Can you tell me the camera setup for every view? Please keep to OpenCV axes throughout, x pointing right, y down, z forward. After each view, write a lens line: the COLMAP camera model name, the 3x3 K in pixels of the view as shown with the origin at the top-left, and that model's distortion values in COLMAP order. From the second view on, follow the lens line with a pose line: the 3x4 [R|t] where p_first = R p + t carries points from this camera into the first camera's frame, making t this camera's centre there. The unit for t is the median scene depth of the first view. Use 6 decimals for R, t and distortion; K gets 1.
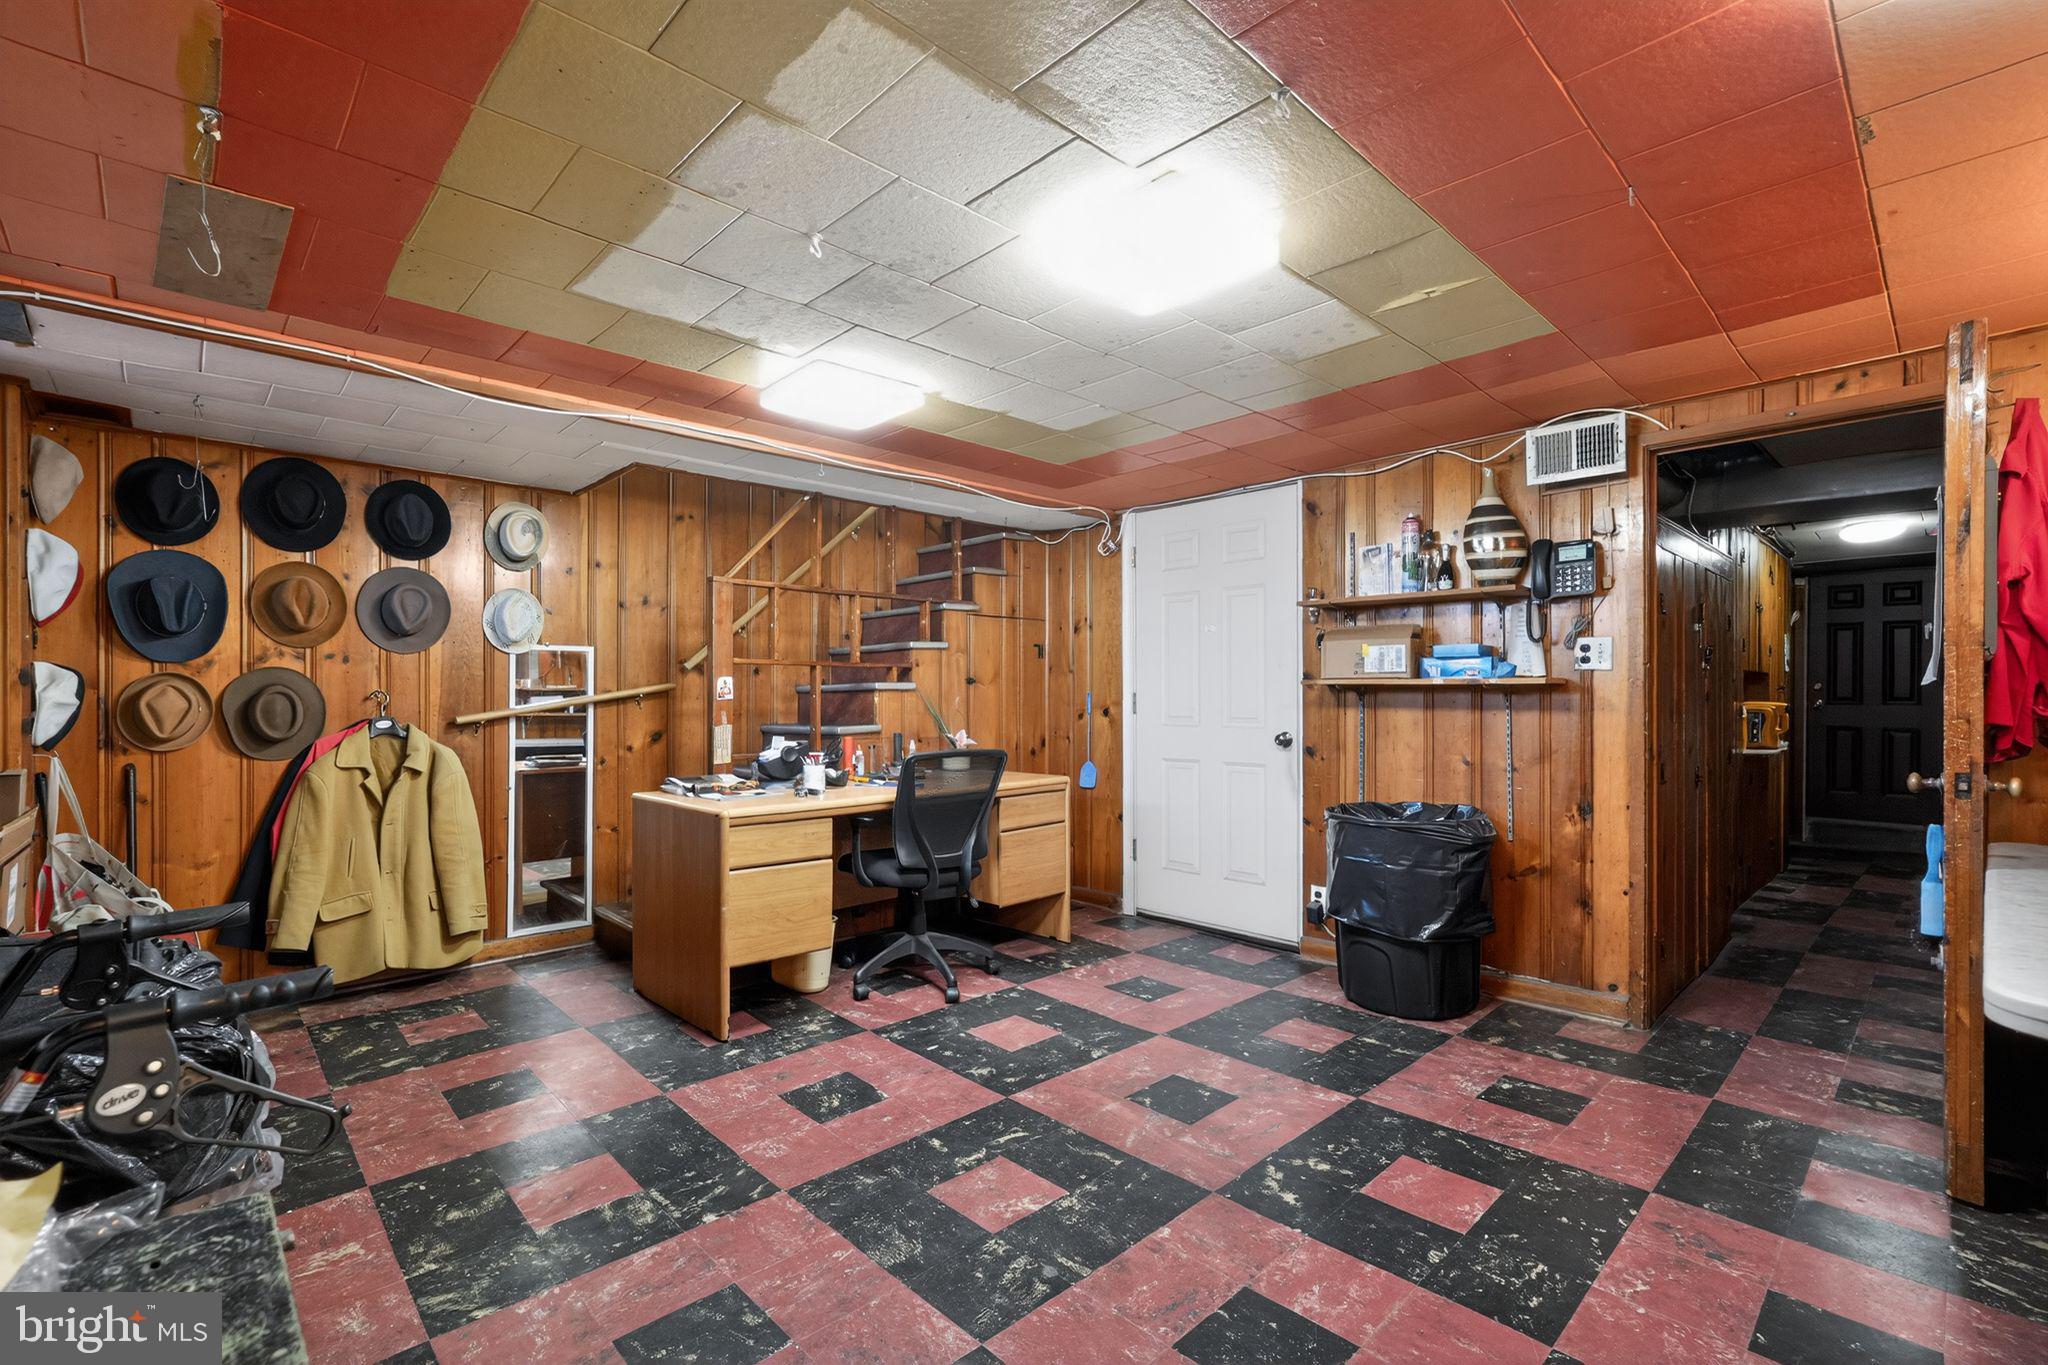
lens RADIAL K [[905.1, 0, 1024.0], [0, 905.1, 682.5], [0, 0, 1]] dist [0.000190, 0.000184]
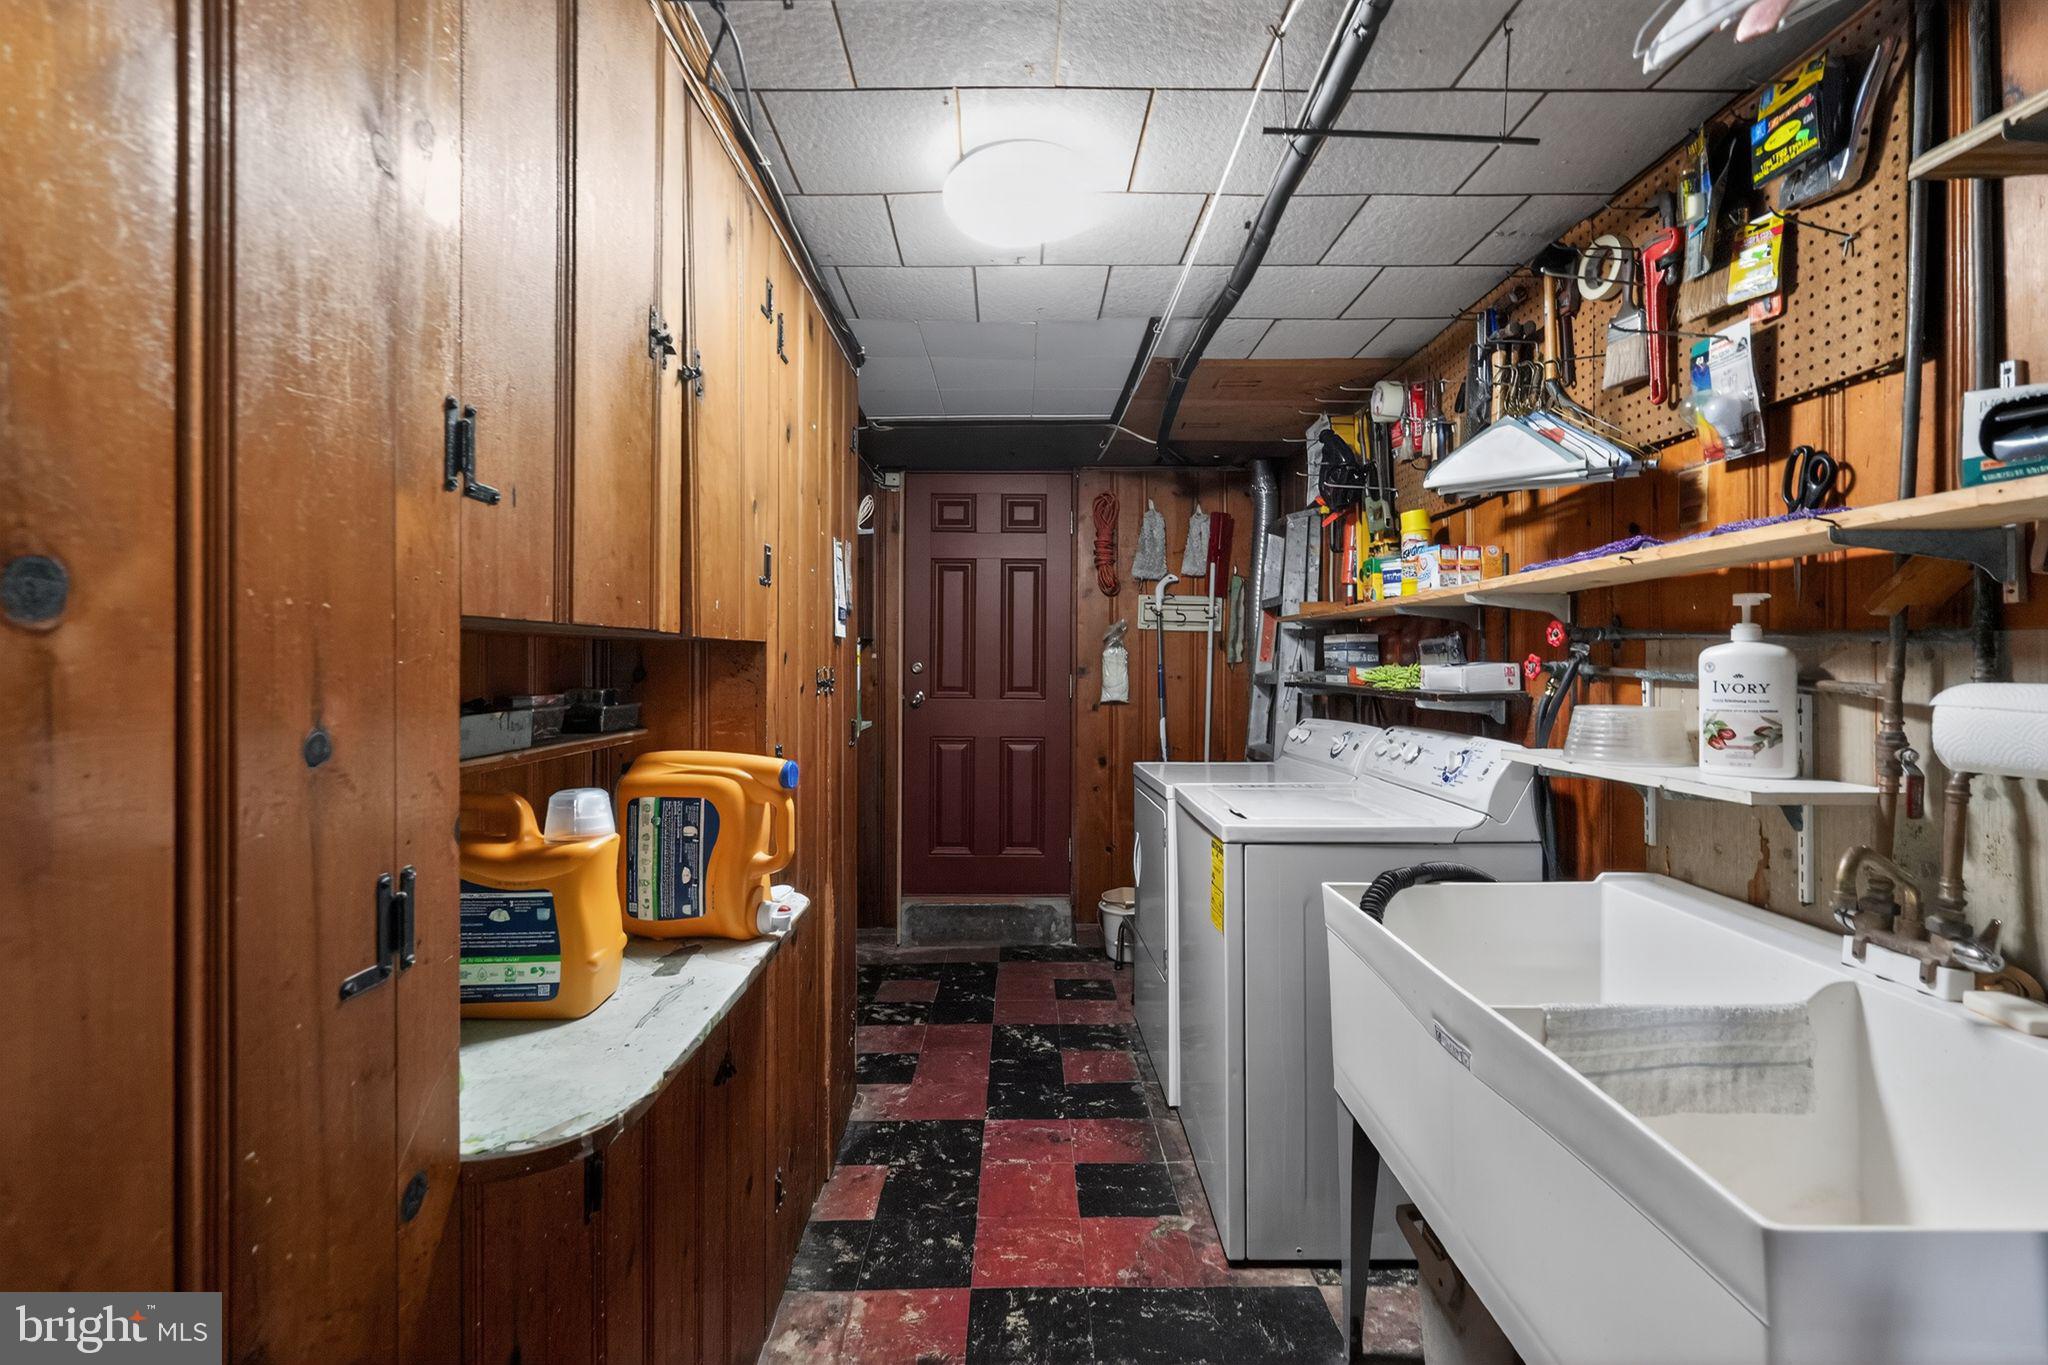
lens RADIAL K [[905.1, 0, 1024.0], [0, 905.1, 682.5], [0, 0, 1]] dist [0.000190, 0.000184]
pose [[0.683865, -0.019608, 0.729345, 0.523218], [-0.004066, 0.999521, 0.030683, -0.004127], [-0.729597, -0.023949, 0.683458, 0.579654]]
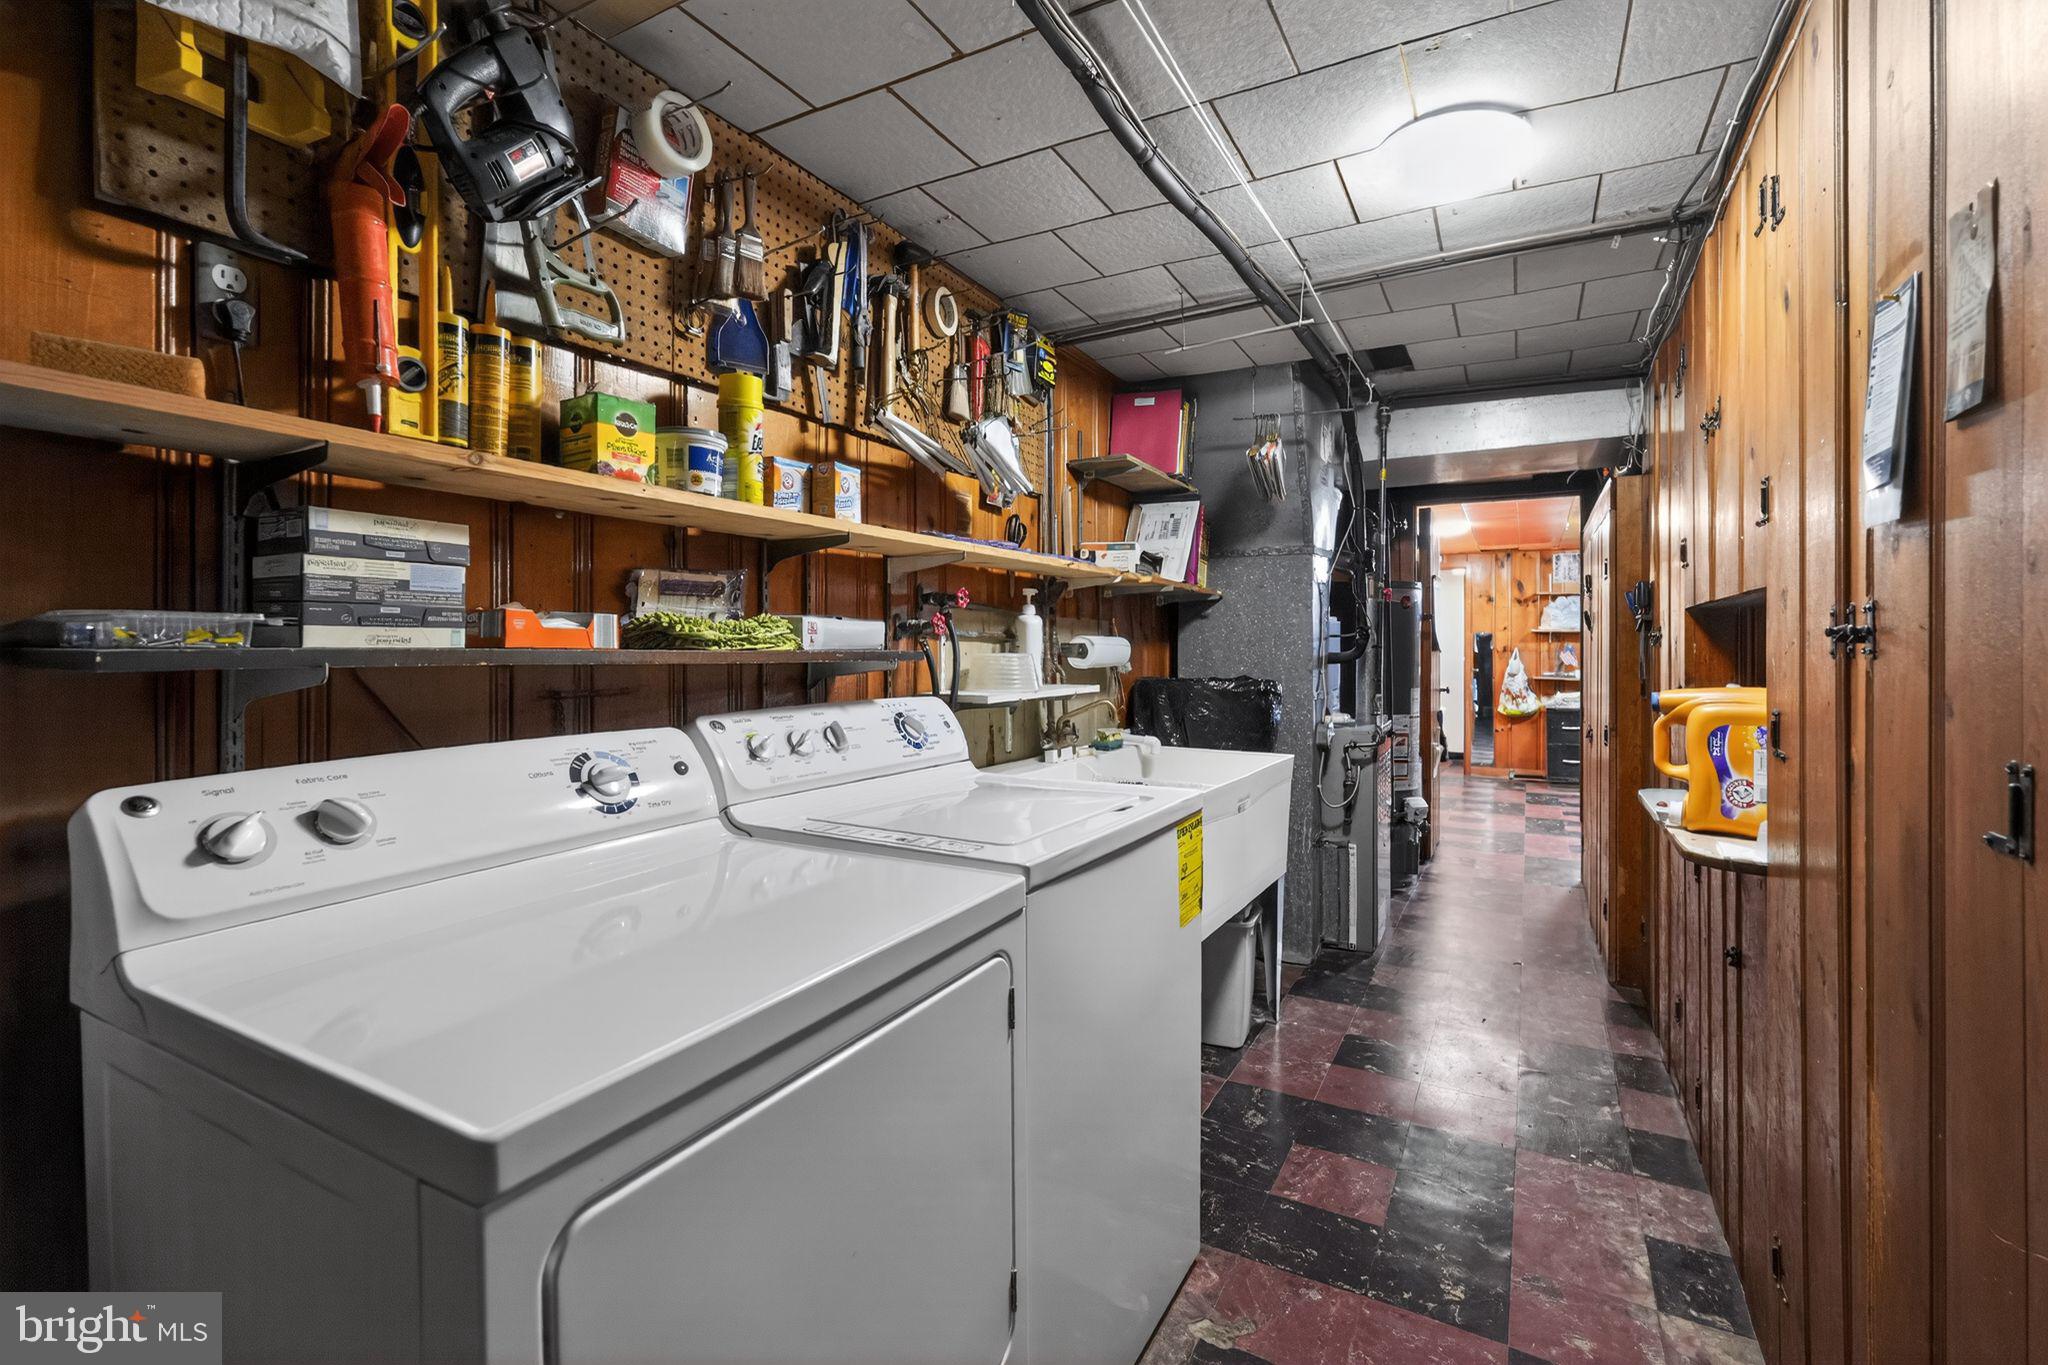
lens RADIAL K [[914.3, 0, 1021.2], [0, 914.3, 654.1], [0, 0, 1]] dist [0.000959, 0.000235]
pose [[-0.954044, -0.000190, -0.299667, 1.369886], [0.000702, 0.999996, -0.002868, 0.027867], [0.299666, -0.002946, -0.954040, 1.441886]]
